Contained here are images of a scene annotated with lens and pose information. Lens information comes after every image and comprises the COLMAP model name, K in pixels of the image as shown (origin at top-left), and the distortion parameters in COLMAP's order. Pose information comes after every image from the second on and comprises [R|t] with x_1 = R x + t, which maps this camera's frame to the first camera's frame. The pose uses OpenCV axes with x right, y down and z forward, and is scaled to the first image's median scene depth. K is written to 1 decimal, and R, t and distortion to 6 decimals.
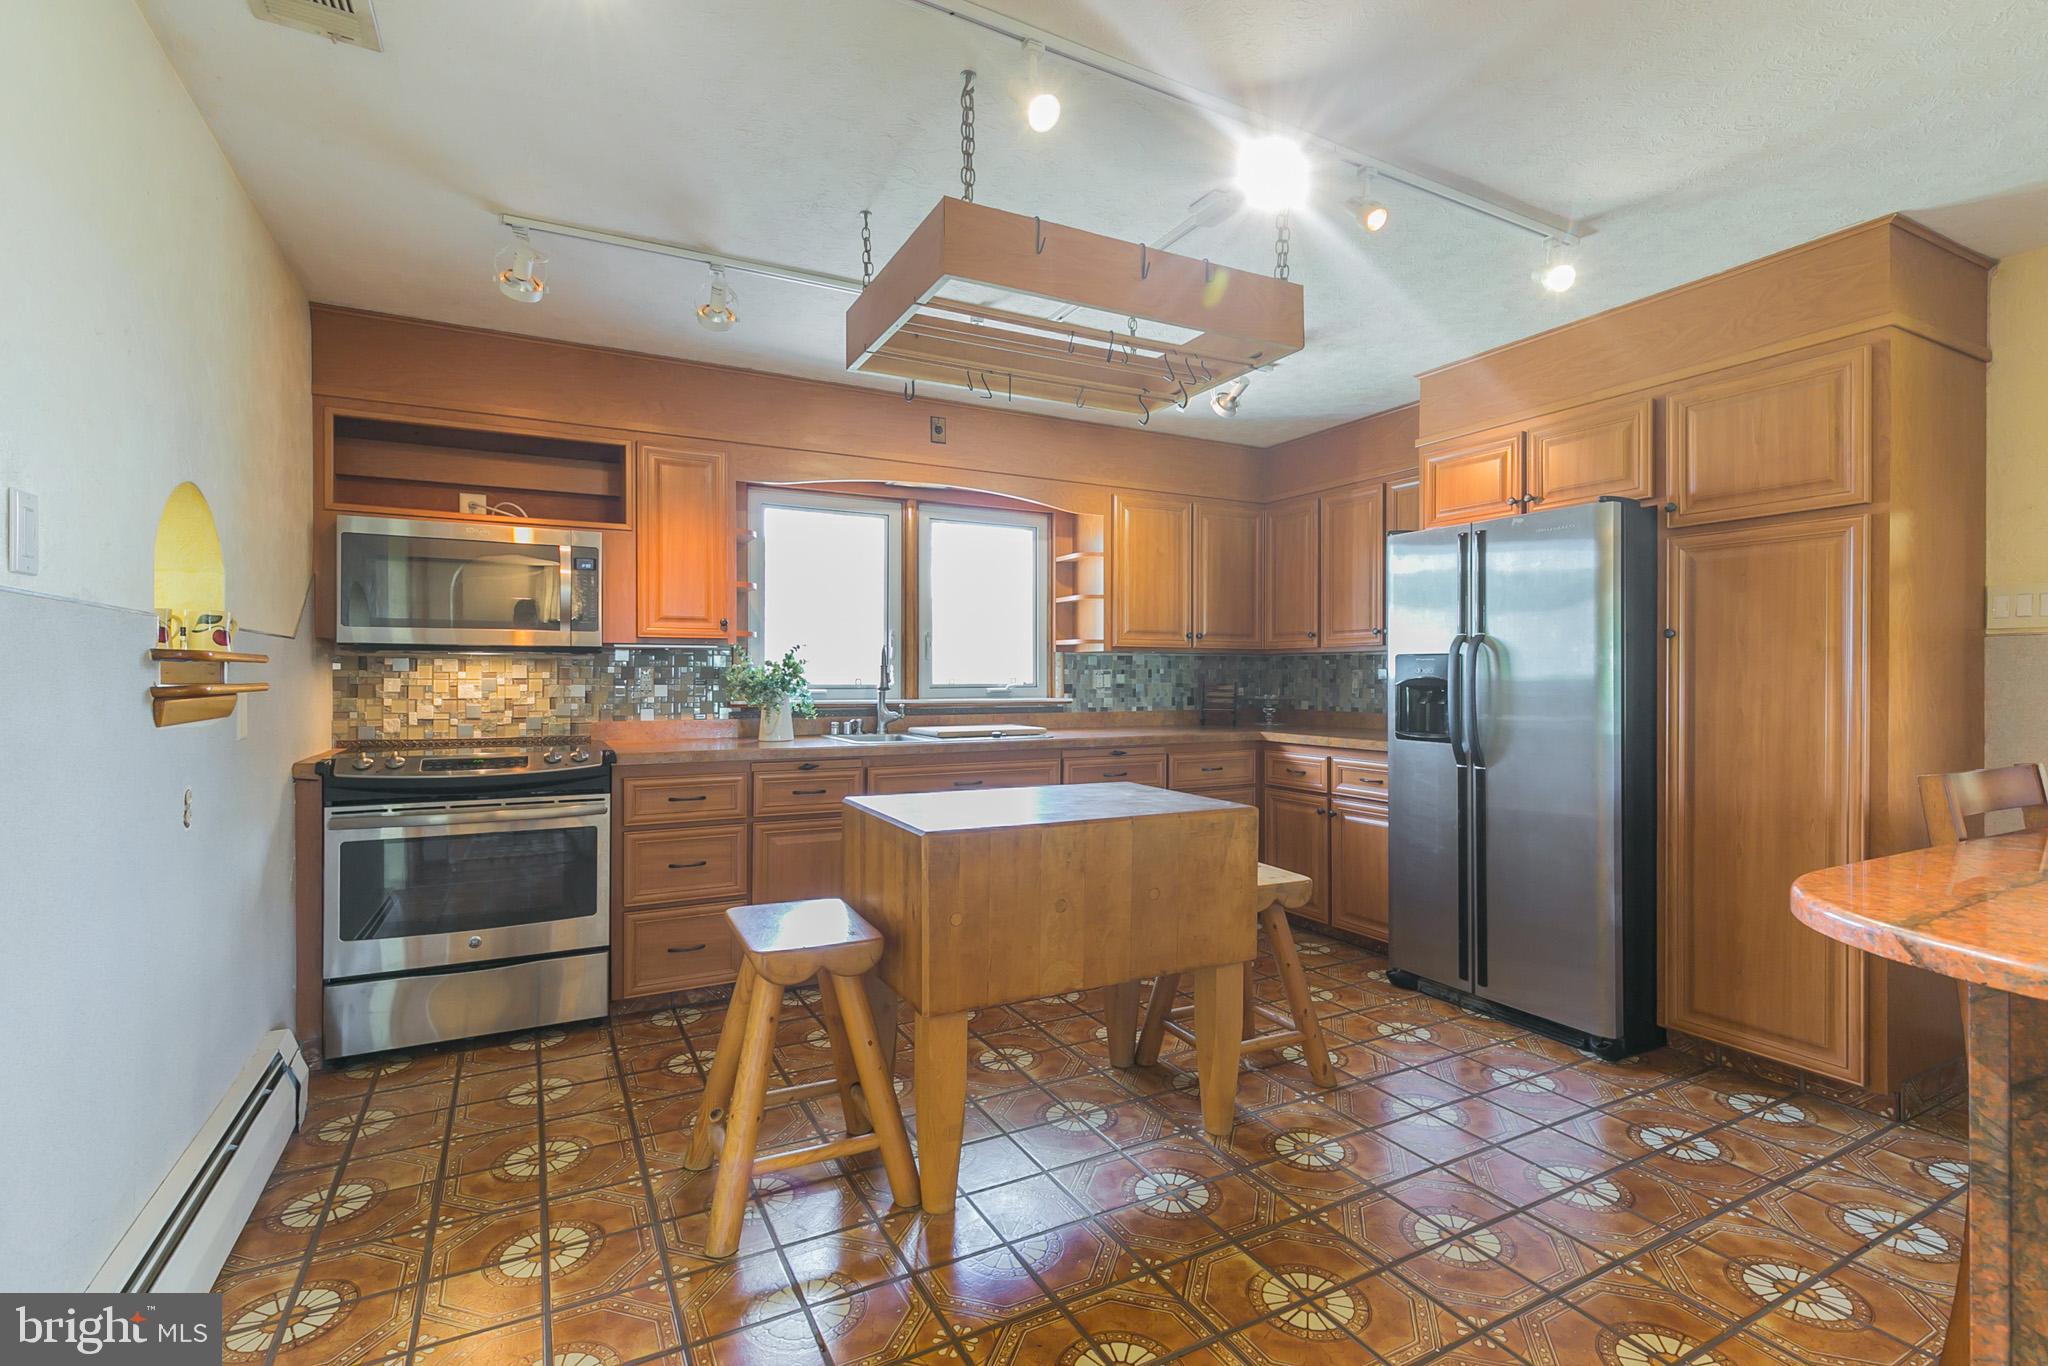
lens RADIAL K [[929.3, 0, 1052.8], [0, 929.3, 672.8], [0, 0, 1]] dist [0.010156, -0.003531]
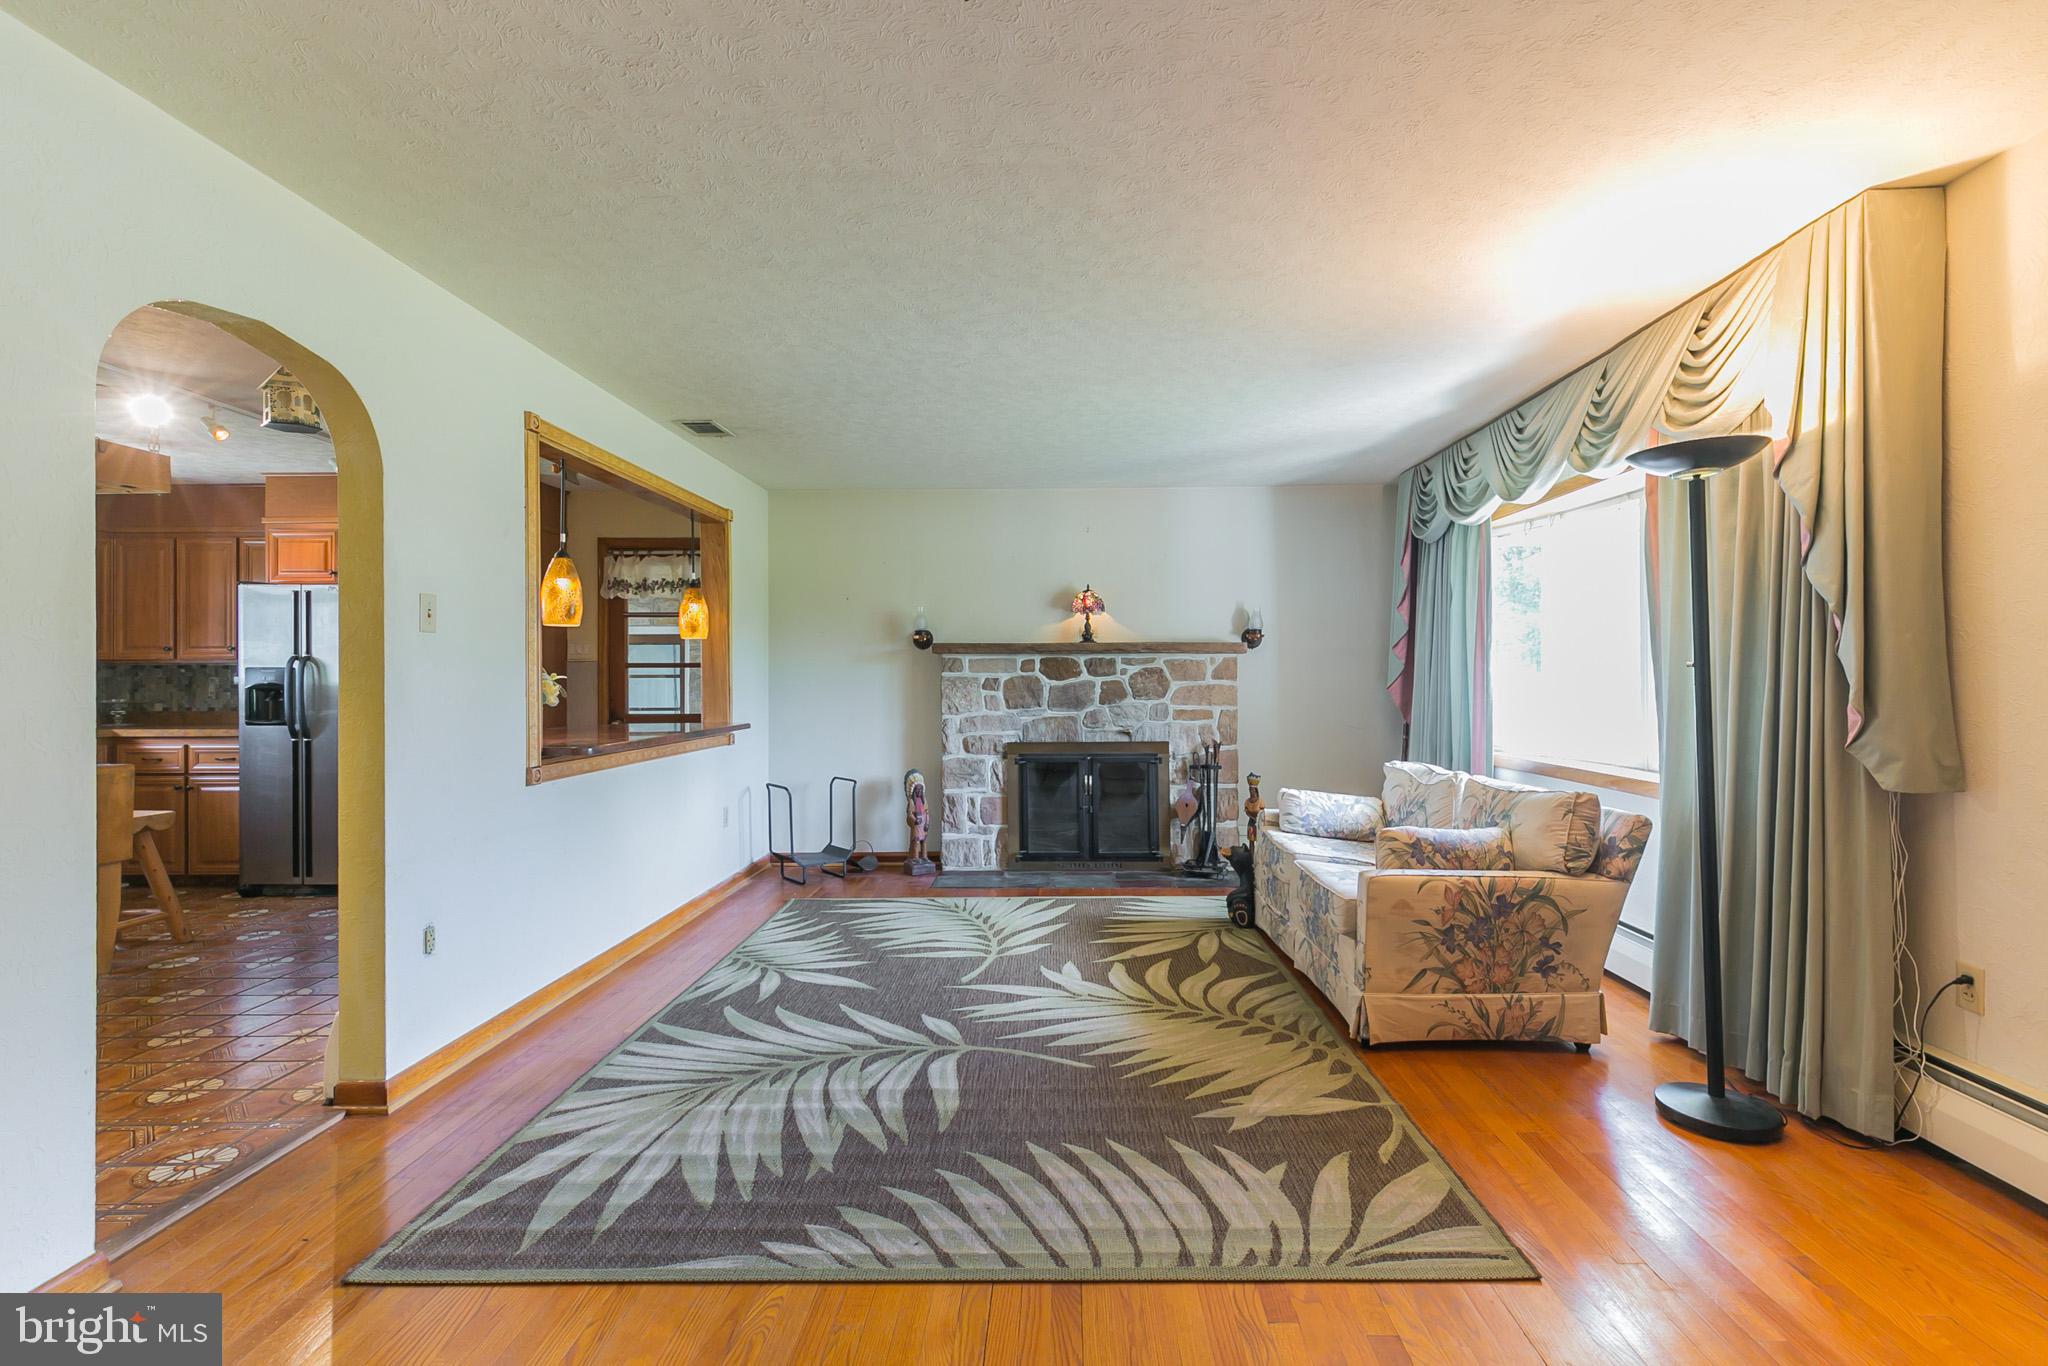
lens RADIAL K [[929.3, 0, 977.5], [0, 929.3, 680.2], [0, 0, 1]] dist [0.010156, -0.003531]
pose [[0.539067, -0.000140, 0.842263, -0.258833], [0.000534, 1.000000, -0.000176, 0.001553], [-0.842263, 0.000545, 0.539067, -0.800683]]
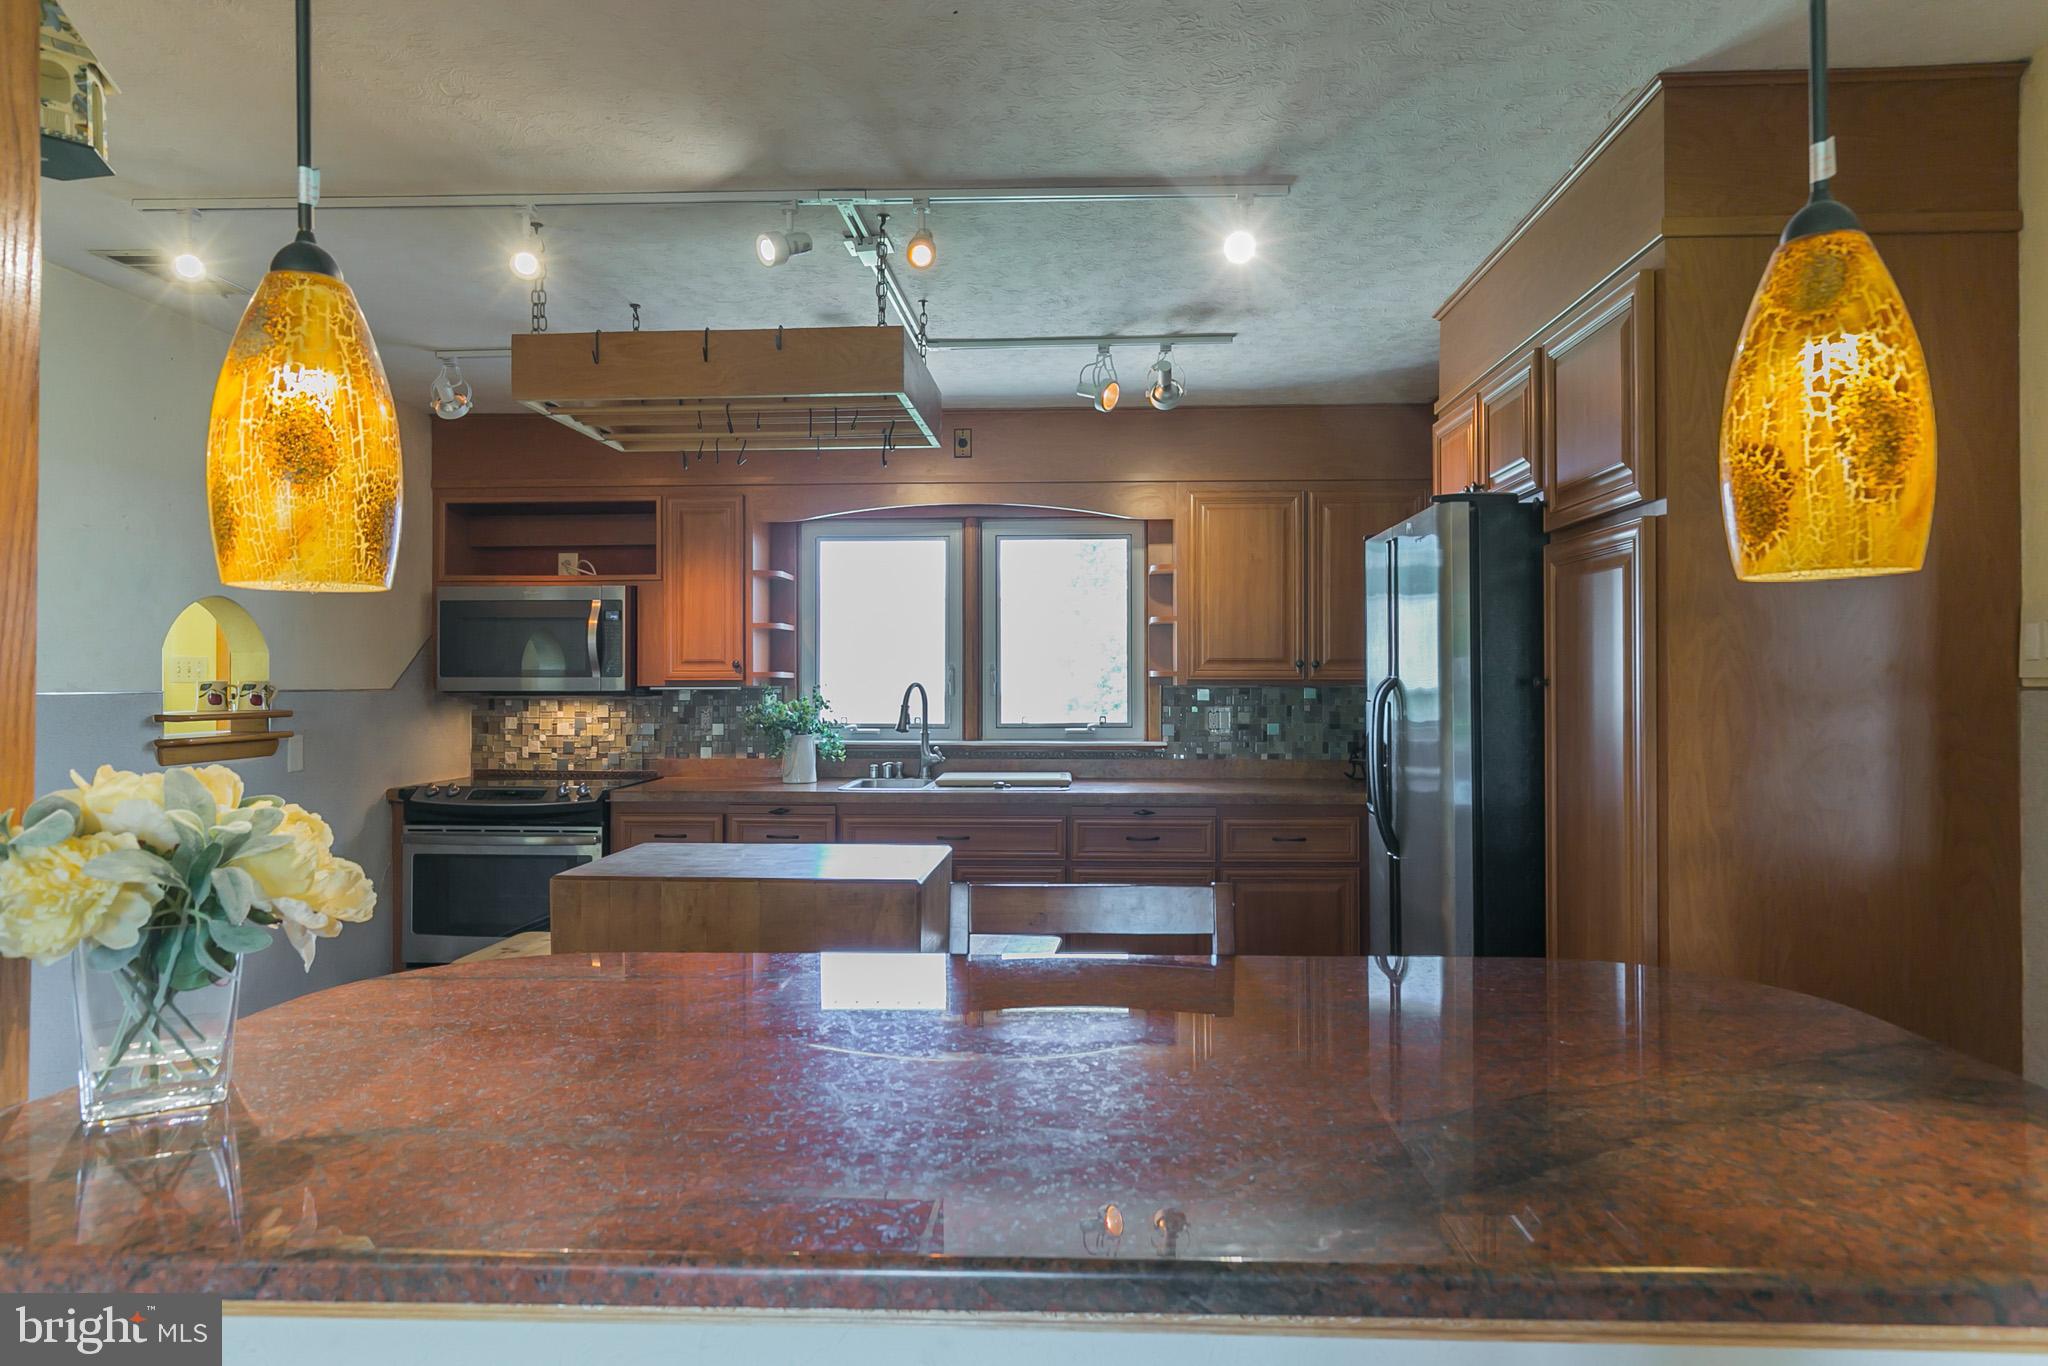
lens RADIAL K [[1312.4, 0, 1103.4], [0, 1312.4, 675.4], [0, 0, 1]] dist [0.011655, -0.000940]
pose [[0.854358, -0.003967, -0.519669, 0.788844], [0.005256, 0.999986, 0.001008, -0.044966], [0.519658, -0.003592, 0.854367, -0.017573]]
